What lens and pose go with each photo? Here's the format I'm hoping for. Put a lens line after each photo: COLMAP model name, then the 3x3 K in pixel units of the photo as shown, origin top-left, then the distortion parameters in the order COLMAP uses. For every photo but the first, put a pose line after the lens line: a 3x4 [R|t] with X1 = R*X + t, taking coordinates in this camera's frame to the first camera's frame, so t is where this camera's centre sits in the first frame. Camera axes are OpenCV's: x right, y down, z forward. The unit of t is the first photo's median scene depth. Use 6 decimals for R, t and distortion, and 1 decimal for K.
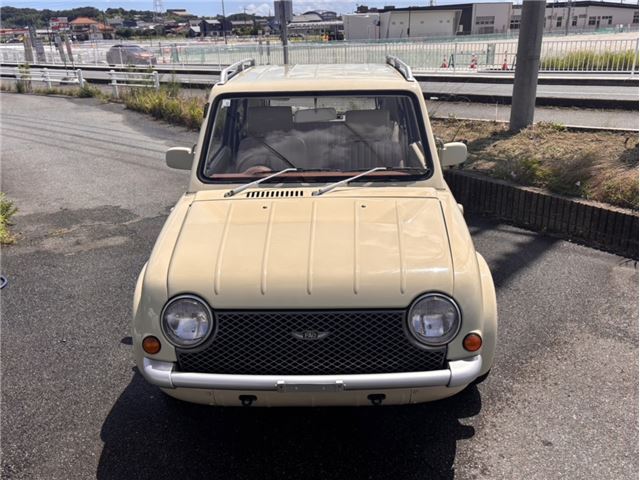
lens RADIAL K [[728.7, 0, 320.7], [0, 728.7, 331.6], [0, 0, 1]] dist [0.045241, -0.031495]
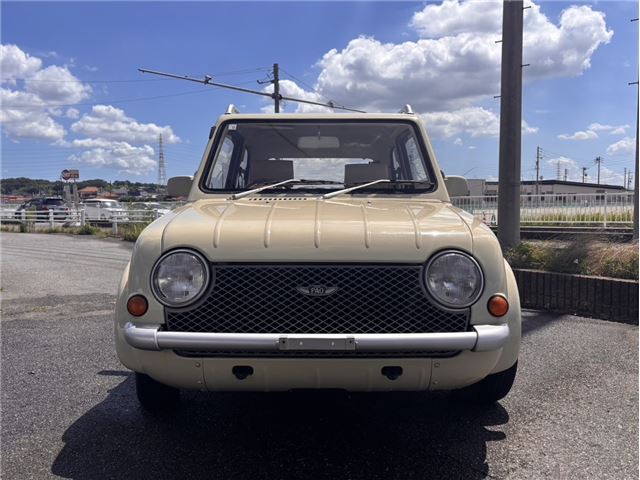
lens RADIAL K [[729.8, 0, 317.1], [0, 729.8, 225.2], [0, 0, 1]] dist [0.025466, 0.039754]
pose [[0.999698, 0.020425, 0.013670, -0.022315], [-0.013573, 0.922521, -0.385709, 0.217483], [-0.020489, 0.385407, 0.922519, 0.111833]]
